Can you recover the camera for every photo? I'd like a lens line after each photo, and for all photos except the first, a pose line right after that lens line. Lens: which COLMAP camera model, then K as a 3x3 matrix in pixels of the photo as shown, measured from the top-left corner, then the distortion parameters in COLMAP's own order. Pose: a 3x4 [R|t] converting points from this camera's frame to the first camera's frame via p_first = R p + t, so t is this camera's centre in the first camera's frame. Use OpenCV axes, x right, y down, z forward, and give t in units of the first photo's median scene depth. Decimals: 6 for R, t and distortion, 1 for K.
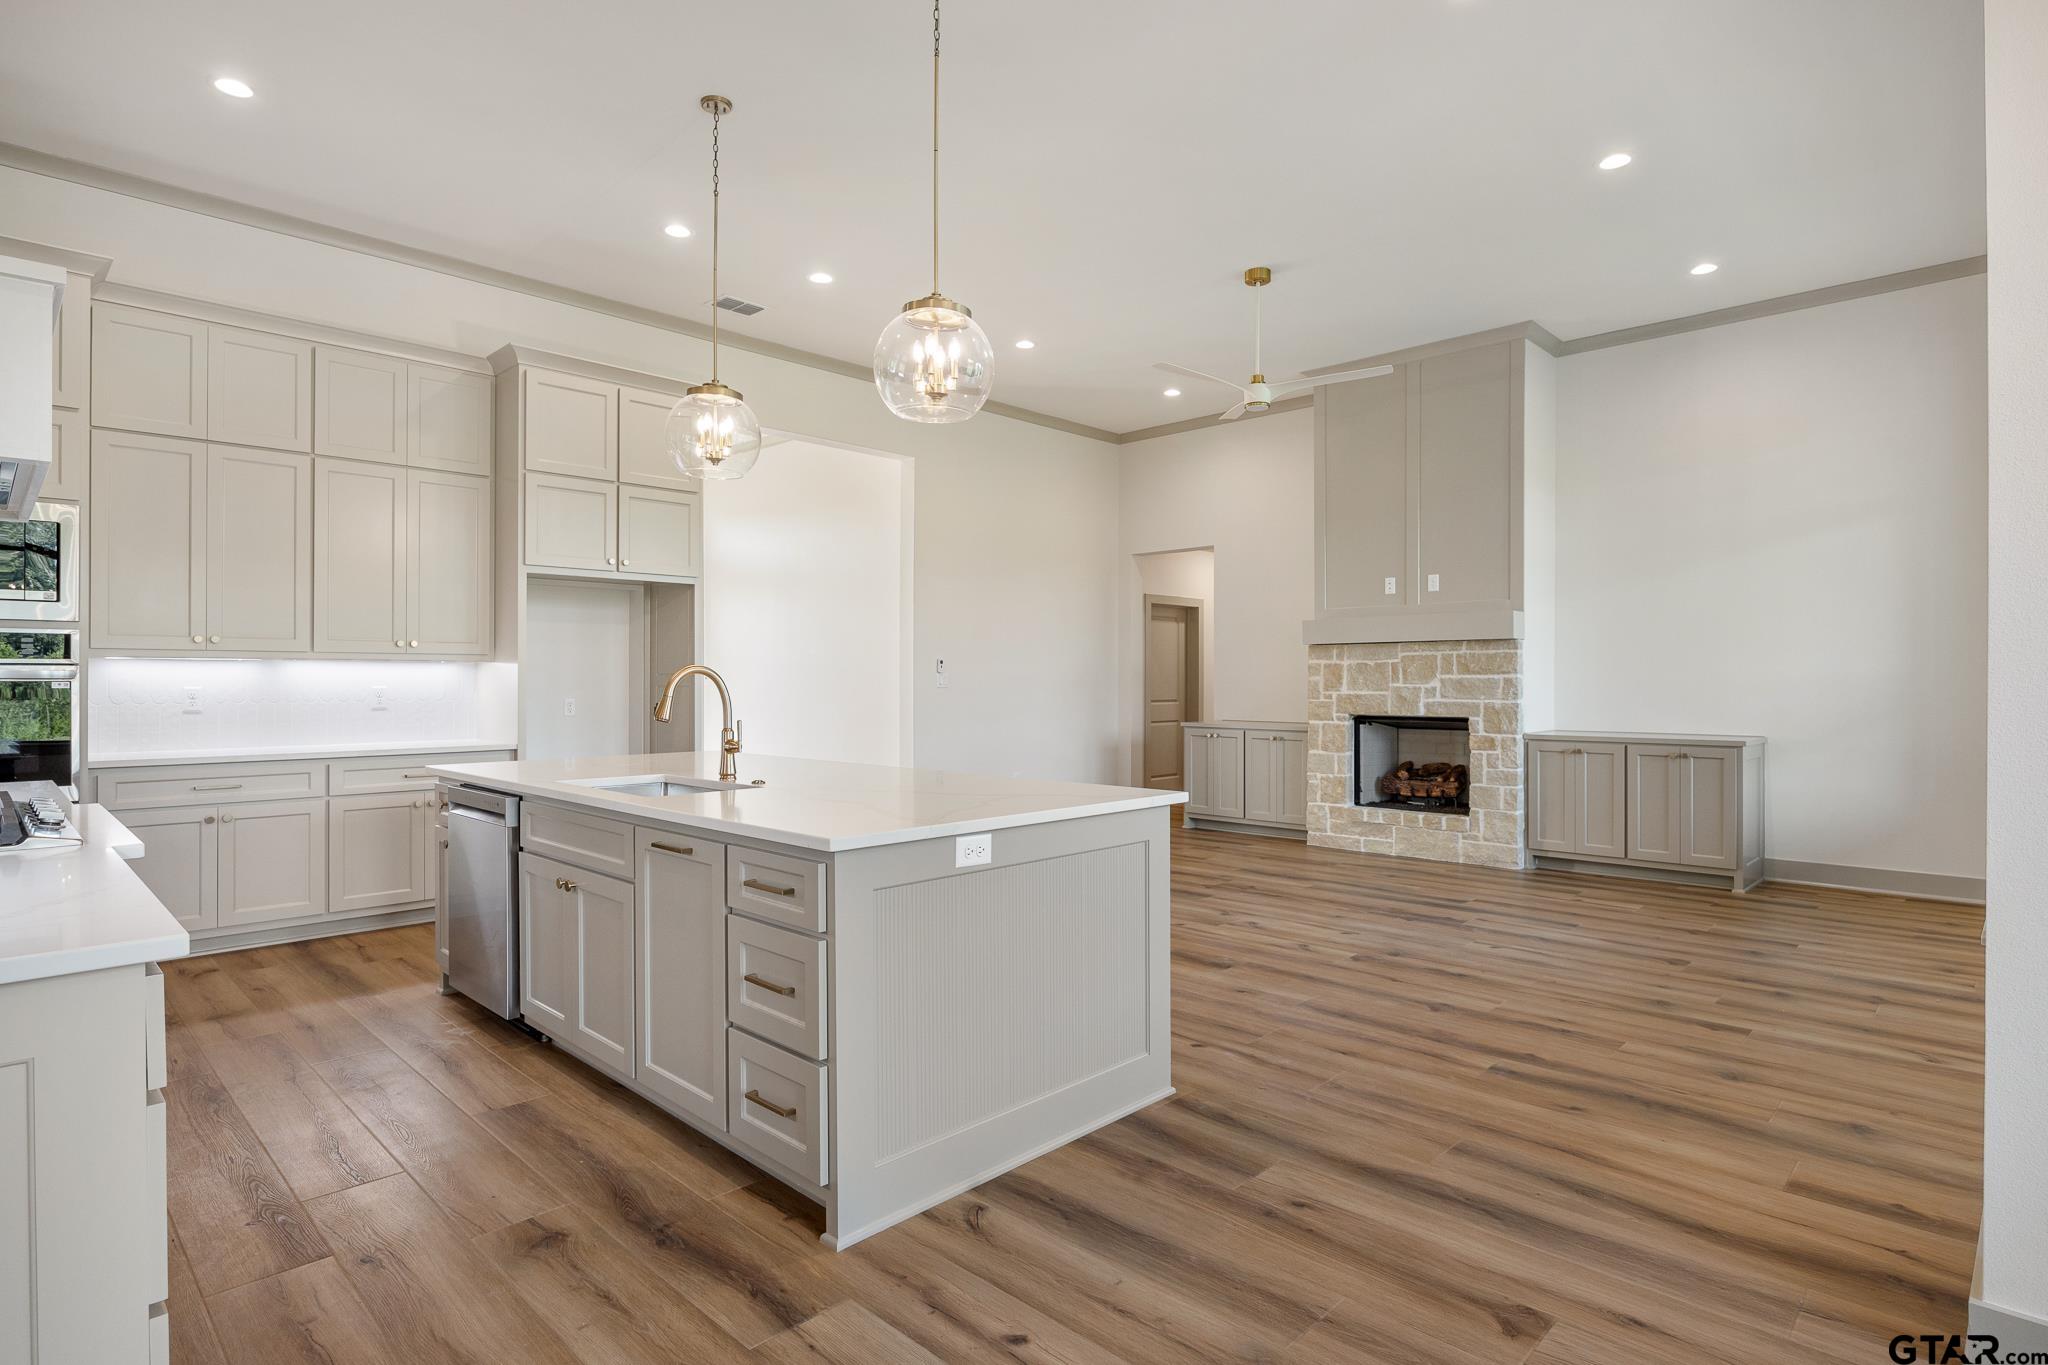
lens RADIAL K [[1041.8, 0, 1028.4], [0, 1041.8, 679.0], [0, 0, 1]] dist [-0.010000, 0.000691]
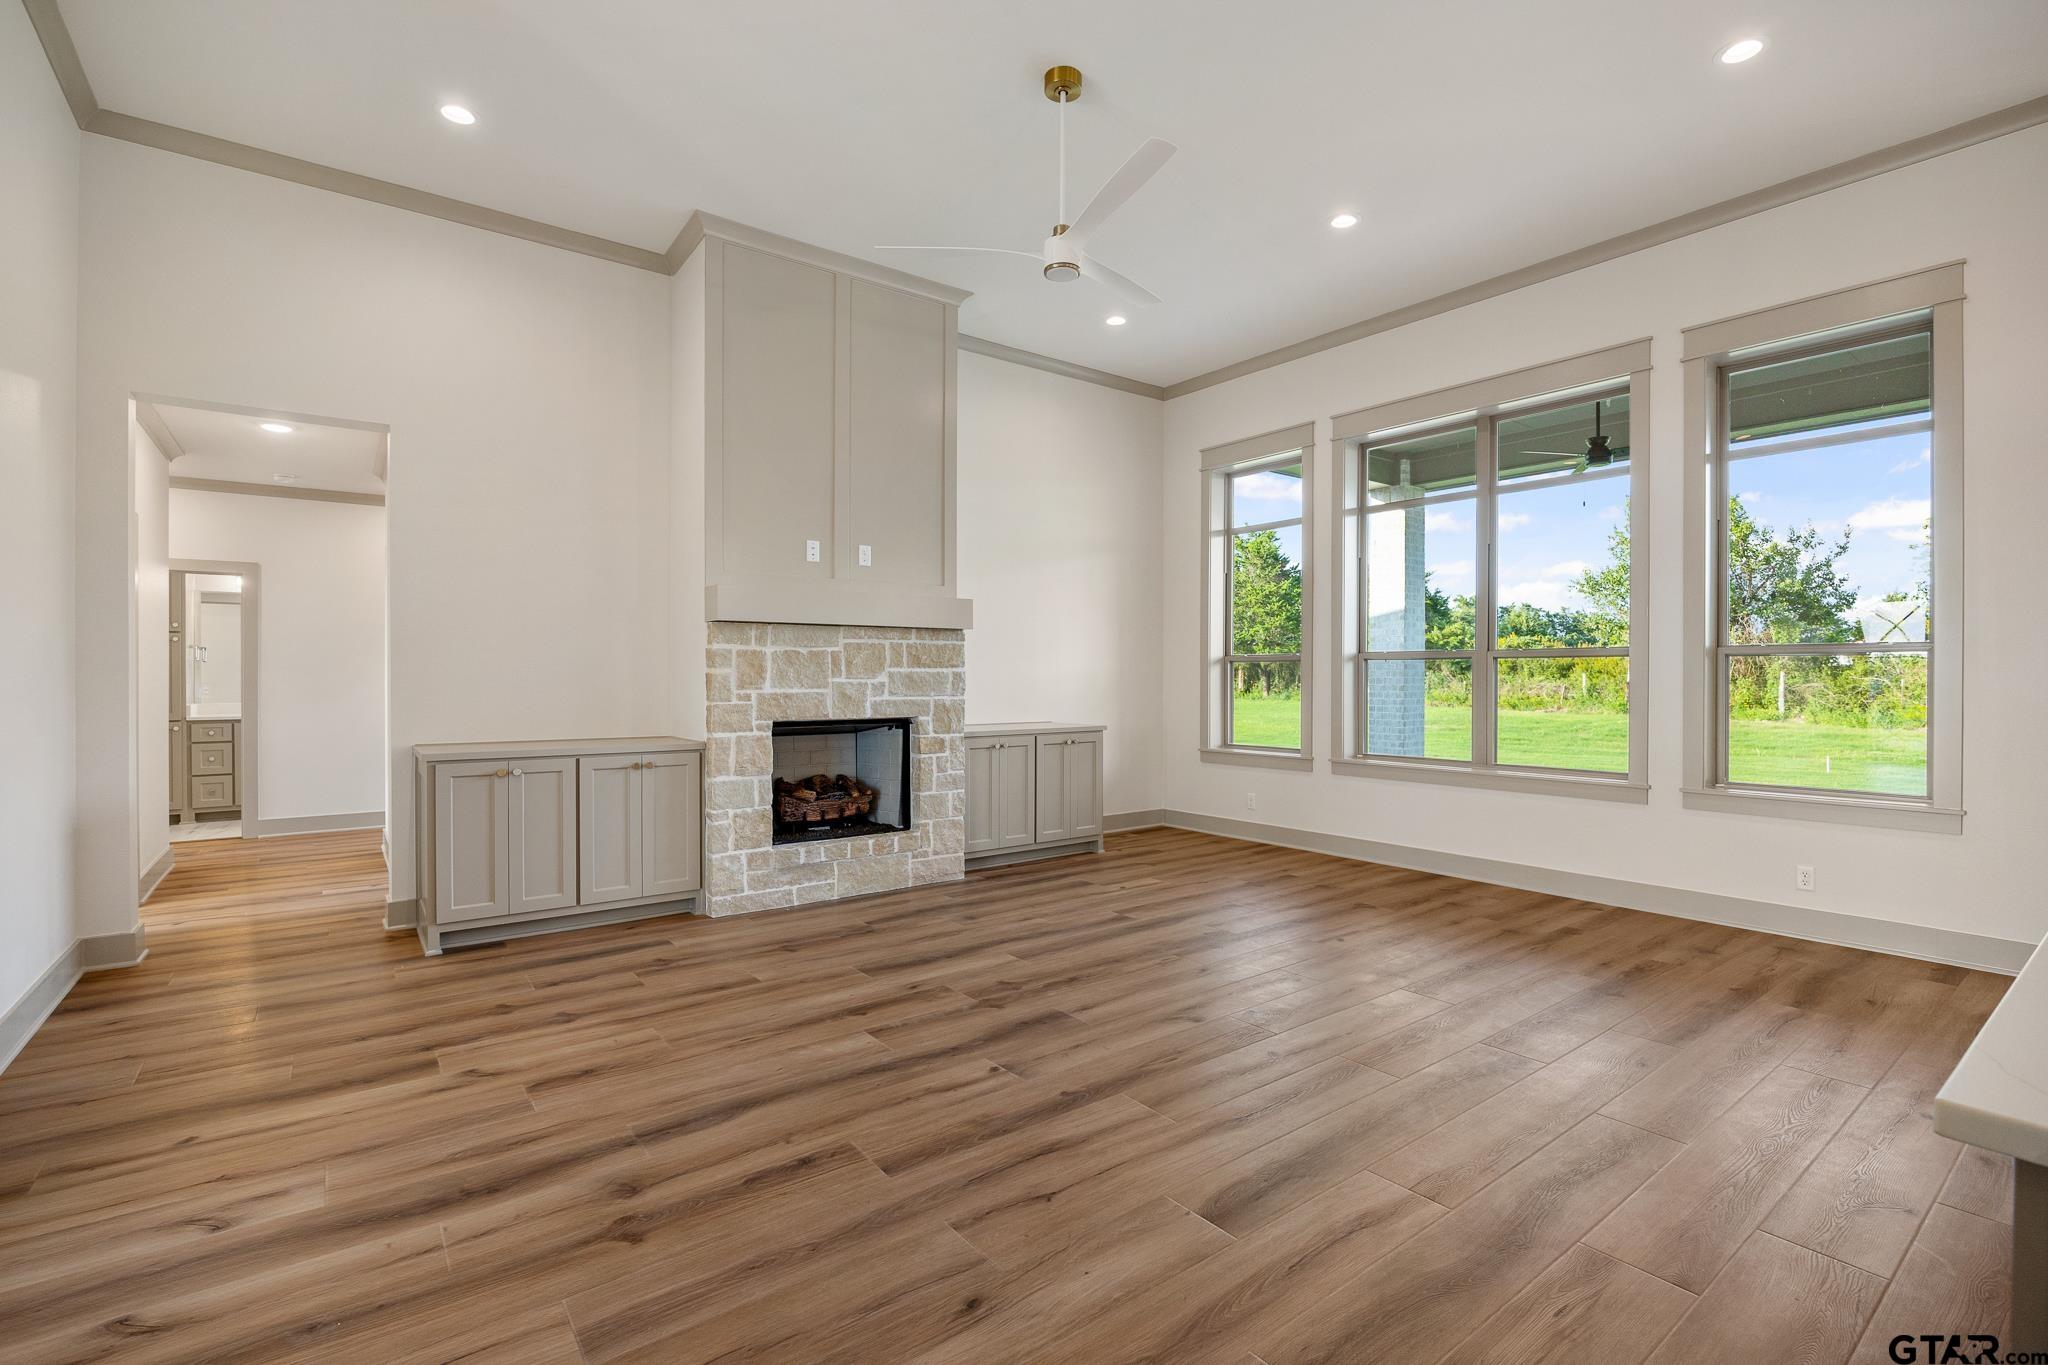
lens RADIAL K [[922.9, 0, 1027.5], [0, 922.9, 689.9], [0, 0, 1]] dist [-0.022248, 0.000253]
pose [[0.149871, -0.016432, 0.988569, -0.340712], [-0.004540, 0.999840, 0.017307, 0.000447], [-0.988695, -0.007082, 0.149772, 0.839054]]
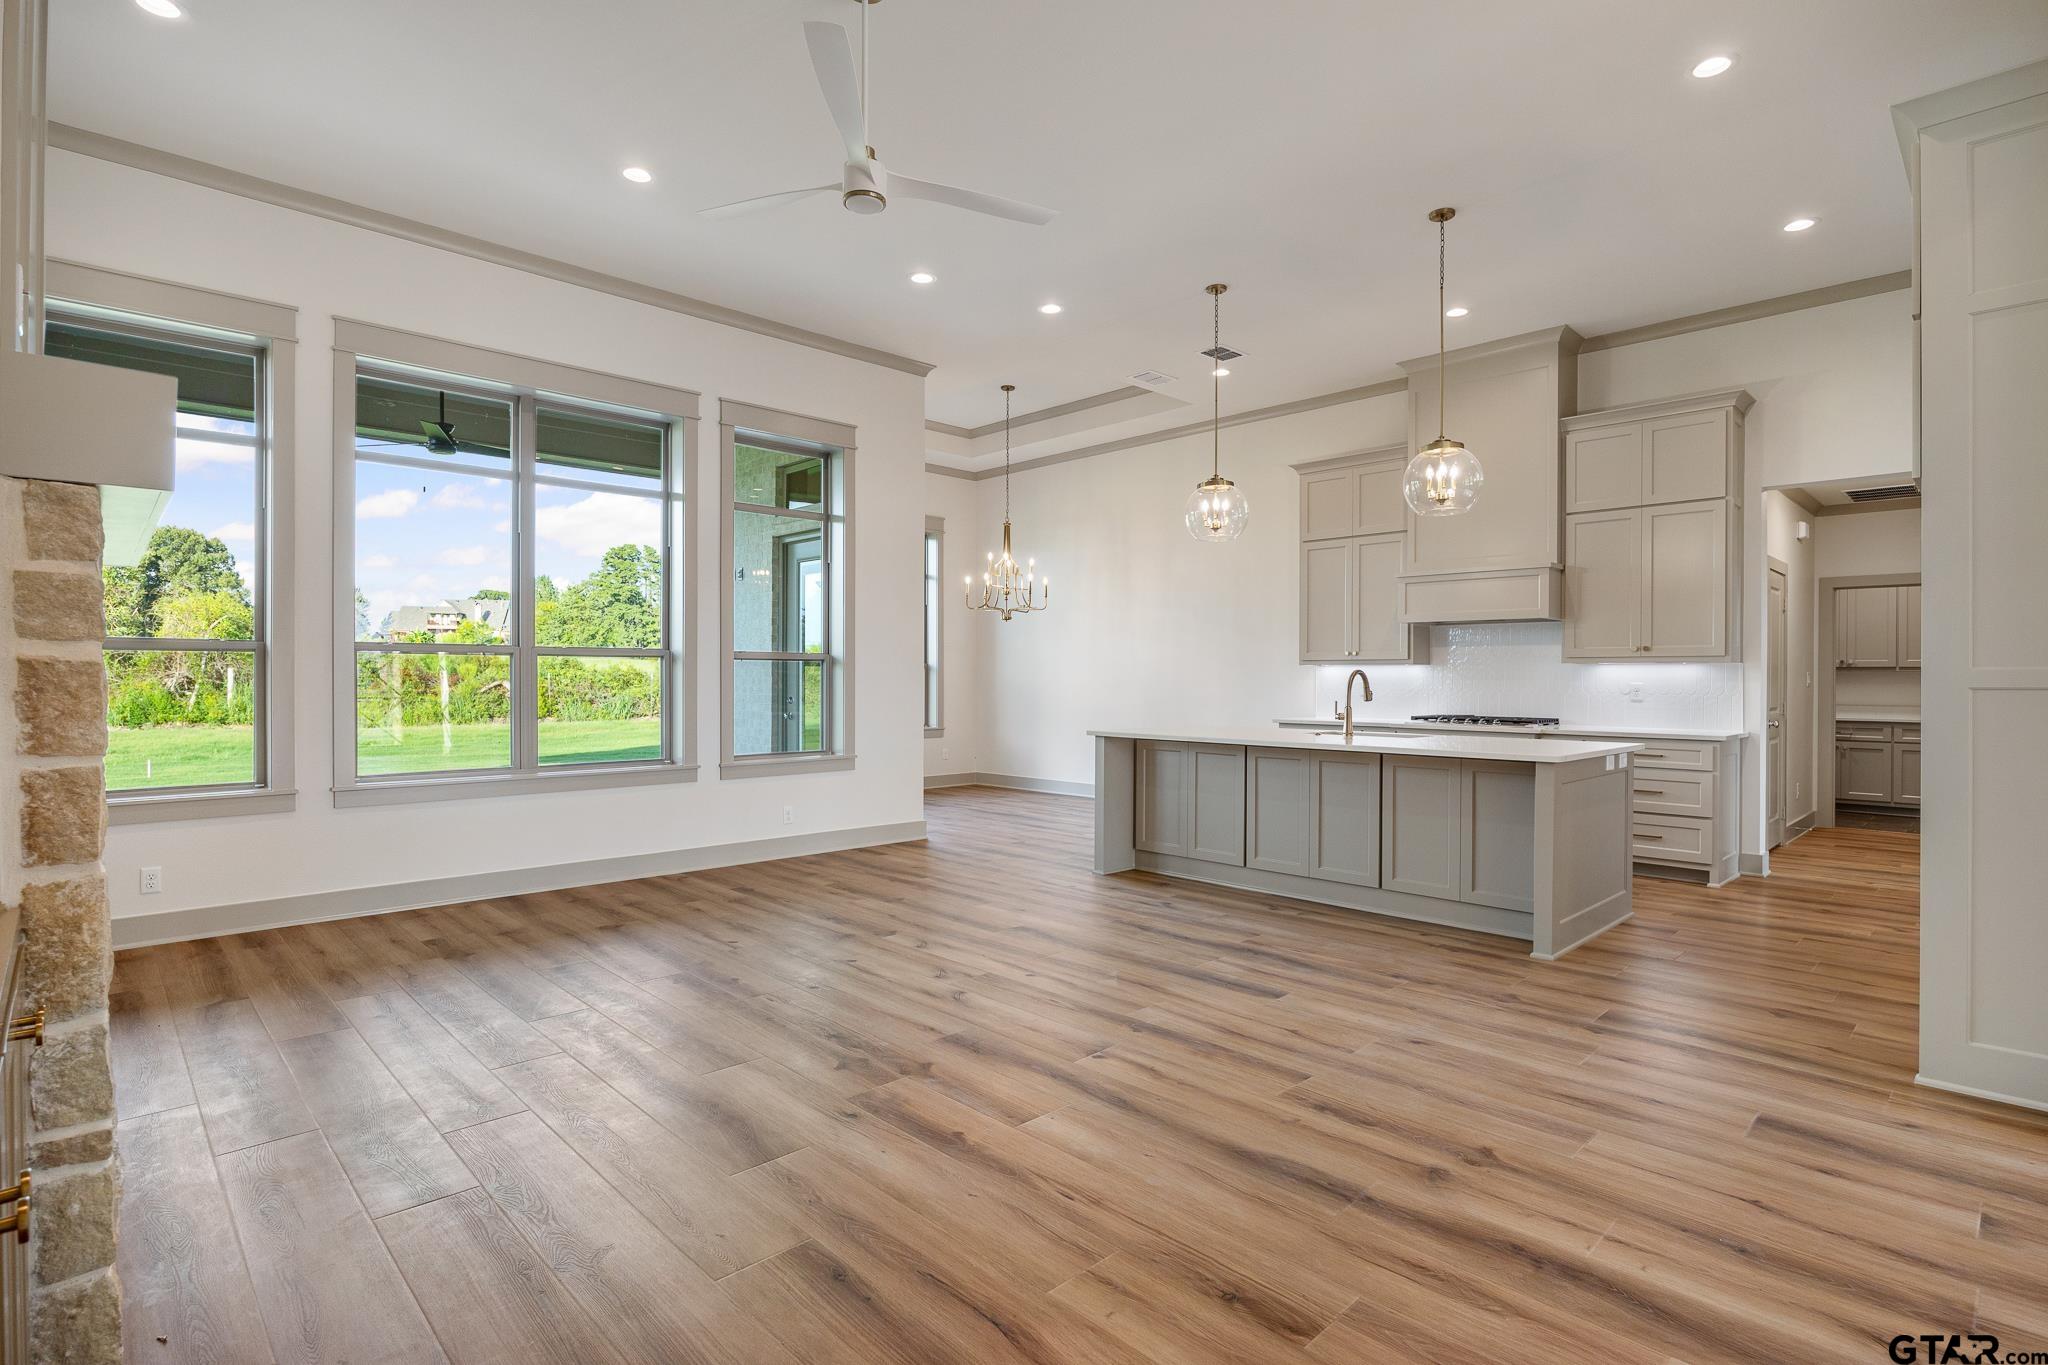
lens RADIAL K [[1016.7, 0, 1026.3], [0, 1016.7, 674.7], [0, 0, 1]] dist [-0.011991, -0.001858]
pose [[-0.999553, -0.004154, 0.029596, 0.101053], [-0.004275, 0.999983, -0.004031, 0.003221], [-0.029579, -0.004156, -0.999554, 1.409438]]
